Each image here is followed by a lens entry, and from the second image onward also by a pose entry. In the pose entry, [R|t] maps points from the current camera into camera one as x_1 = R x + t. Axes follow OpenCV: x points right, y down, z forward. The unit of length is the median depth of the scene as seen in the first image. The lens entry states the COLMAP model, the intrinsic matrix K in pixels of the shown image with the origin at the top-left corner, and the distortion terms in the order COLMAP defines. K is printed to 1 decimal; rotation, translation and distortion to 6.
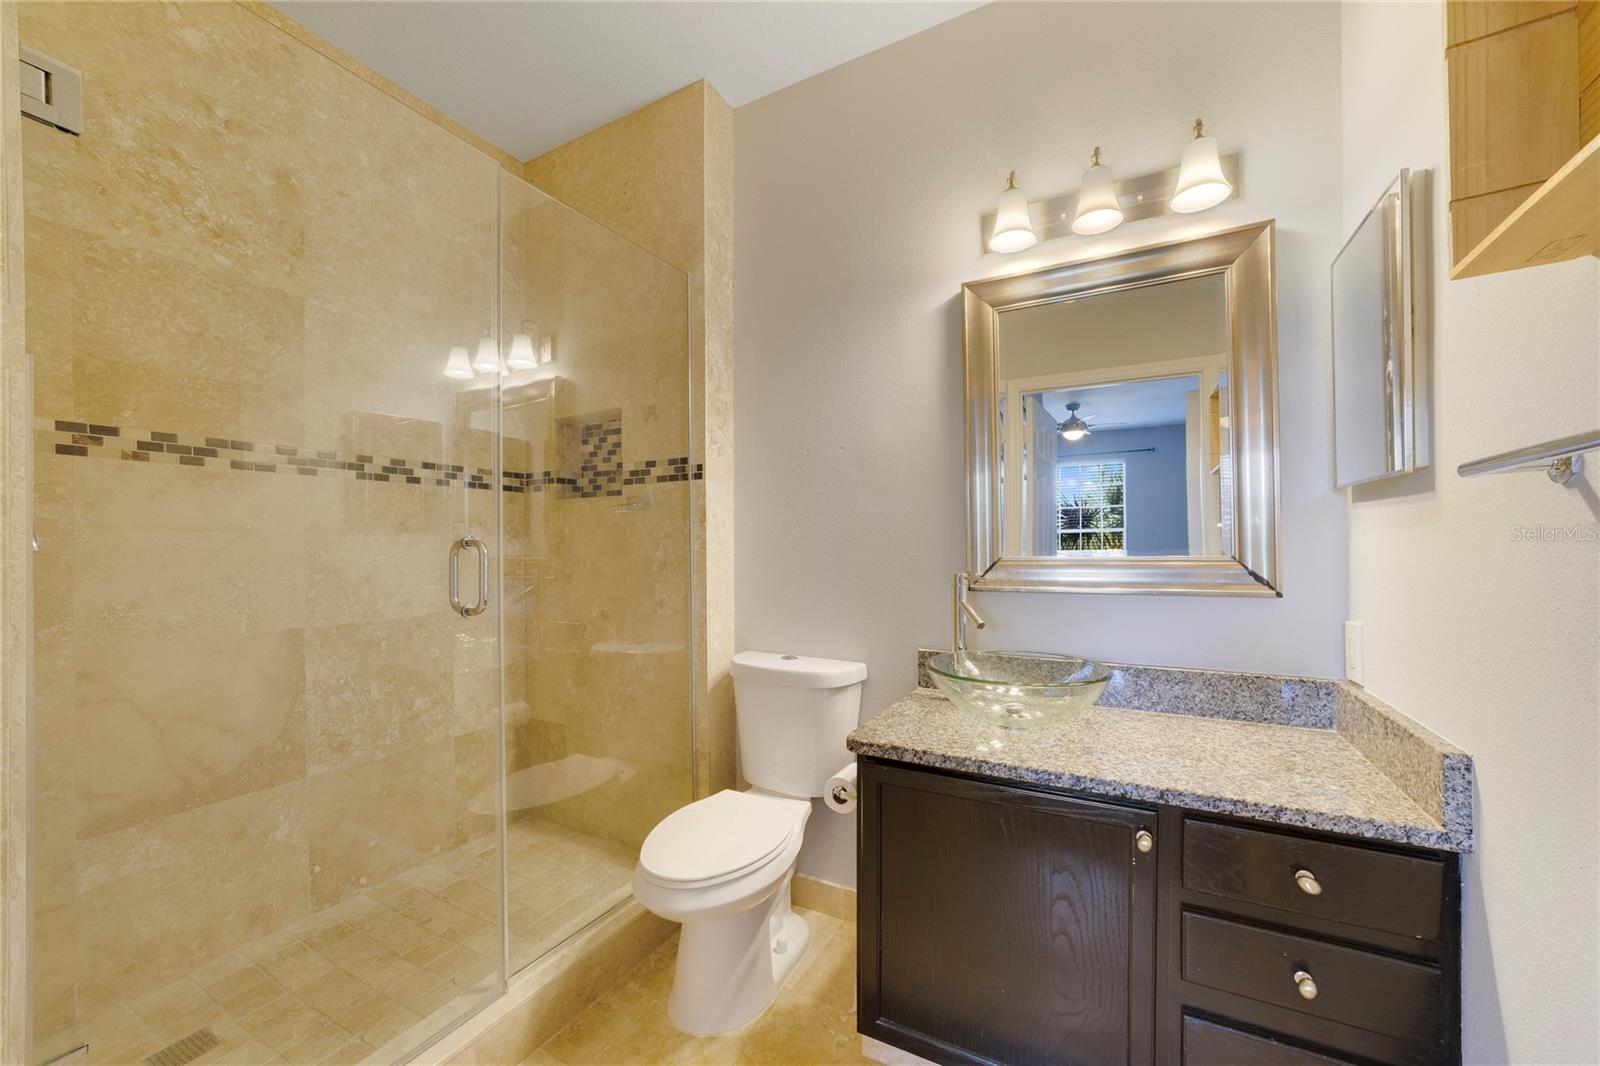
lens RADIAL K [[608.7, 0, 808.1], [0, 608.7, 549.5], [0, 0, 1]] dist [-0.012897, 0.000002]
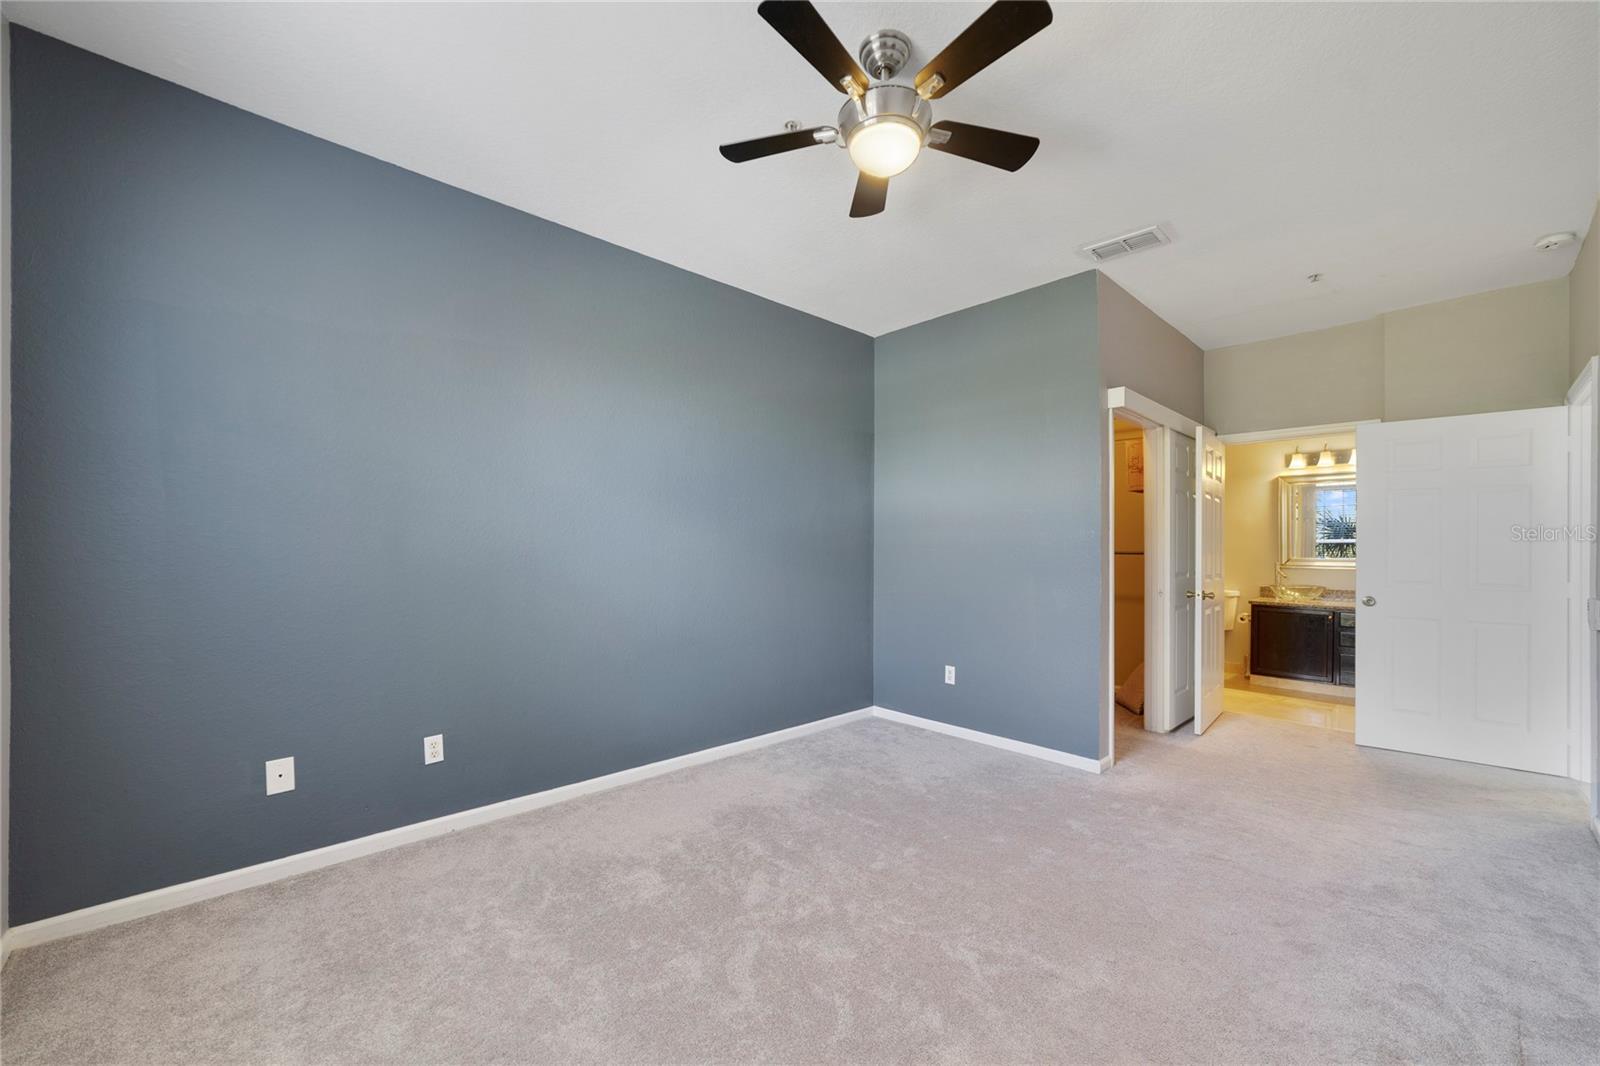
lens RADIAL K [[608.7, 0, 808.1], [0, 608.7, 549.5], [0, 0, 1]] dist [-0.012897, 0.000002]
pose [[0.948056, 0.015306, -0.317736, -1.170971], [-0.014553, 0.999883, 0.004742, -0.017615], [0.317771, 0.000129, 0.948168, -3.054339]]
